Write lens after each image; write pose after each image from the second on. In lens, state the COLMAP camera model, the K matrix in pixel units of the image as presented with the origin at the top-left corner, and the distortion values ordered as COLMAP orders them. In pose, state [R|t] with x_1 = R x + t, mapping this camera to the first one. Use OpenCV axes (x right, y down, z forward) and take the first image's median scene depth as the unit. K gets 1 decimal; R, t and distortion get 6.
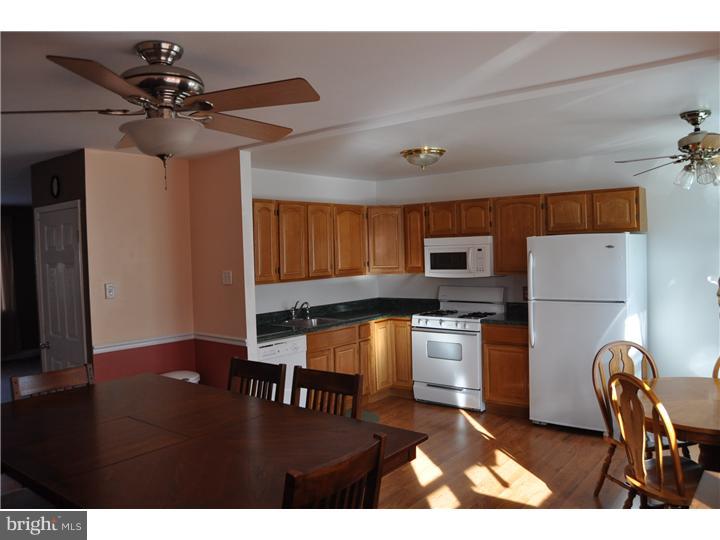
lens RADIAL K [[559.9, 0, 359.7], [0, 559.9, 266.9], [0, 0, 1]] dist [-0.094626, 0.032207]
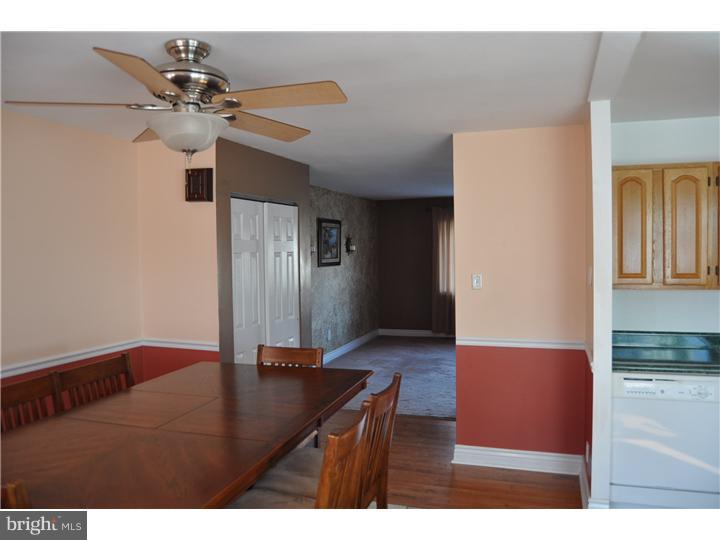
lens RADIAL K [[559.9, 0, 361.3], [0, 559.9, 272.0], [0, 0, 1]] dist [-0.094626, 0.032207]
pose [[0.343254, 0.062597, -0.937154, 0.378996], [-0.024872, 0.998033, 0.057553, -0.023270], [0.938913, 0.003554, 0.344136, 0.494171]]
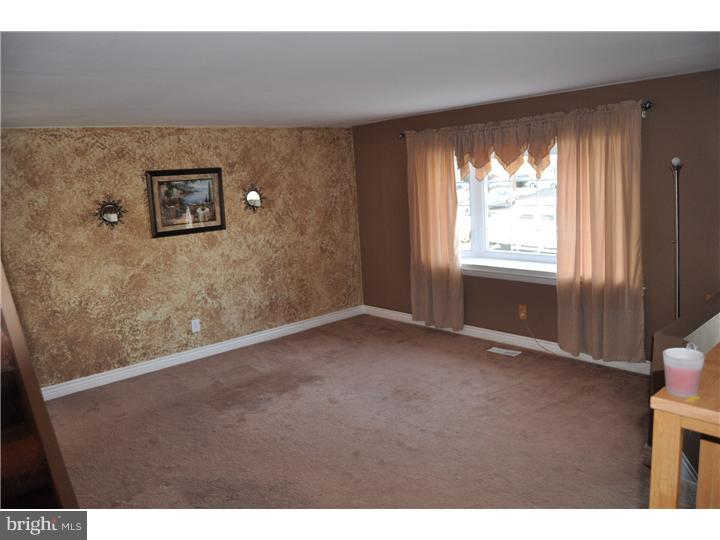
lens RADIAL K [[559.9, 0, 357.5], [0, 559.9, 267.3], [0, 0, 1]] dist [-0.094626, 0.032207]
pose [[-0.180809, 0.196731, -0.963641, -0.158878], [0.037207, 0.980457, 0.193183, -0.100479], [0.982814, -0.000925, -0.184595, 1.705362]]
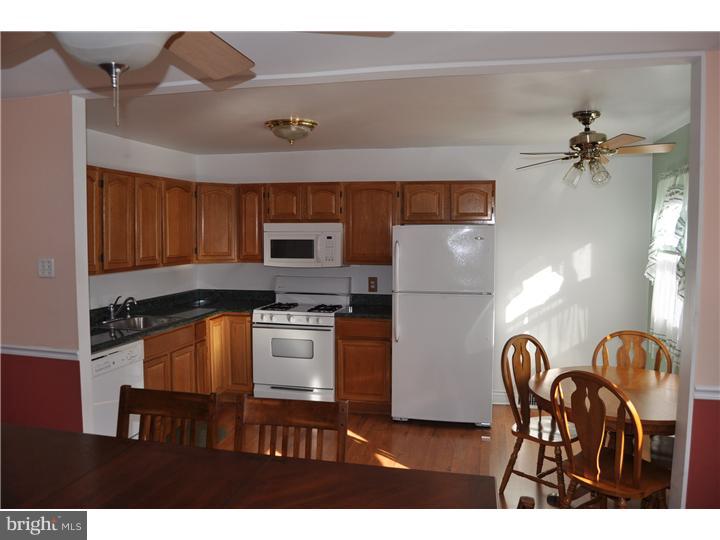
lens RADIAL K [[559.9, 0, 359.6], [0, 559.9, 267.3], [0, 0, 1]] dist [-0.094626, 0.032207]
pose [[0.901246, 0.004476, 0.433284, -0.164899], [-0.015784, 0.999622, 0.022505, -0.003518], [-0.433020, -0.027122, 0.900976, 0.165260]]
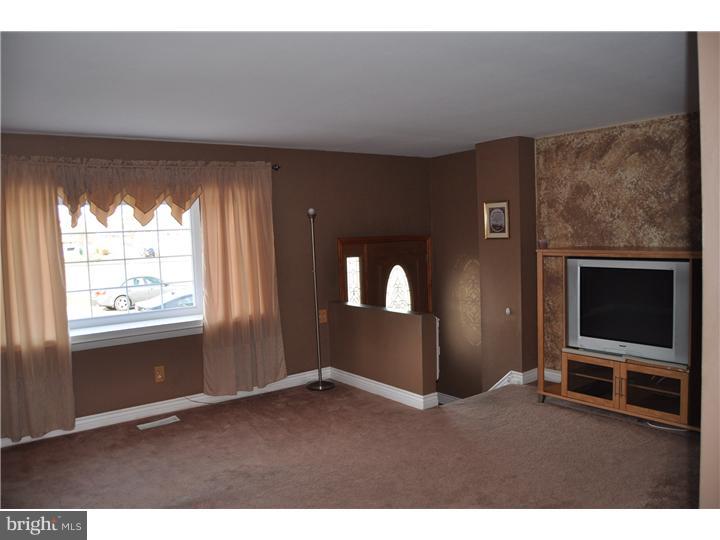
lens RADIAL K [[559.9, 0, 358.4], [0, 559.9, 271.5], [0, 0, 1]] dist [-0.094626, 0.032207]
pose [[0.965901, 0.007900, -0.258790, -0.775582], [0.004851, 0.998807, 0.048597, 0.000935], [0.258866, -0.048195, 0.964710, 0.826042]]
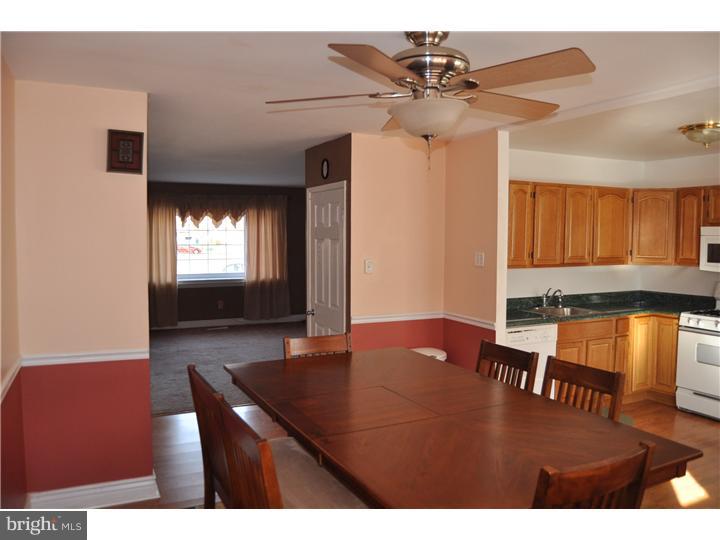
lens RADIAL K [[559.9, 0, 360.5], [0, 559.9, 267.5], [0, 0, 1]] dist [-0.094626, 0.032207]
pose [[0.906145, 0.056823, -0.419133, -0.011344], [-0.043367, 0.998194, 0.041572, 0.001022], [0.420738, -0.019494, 0.906973, 0.006435]]
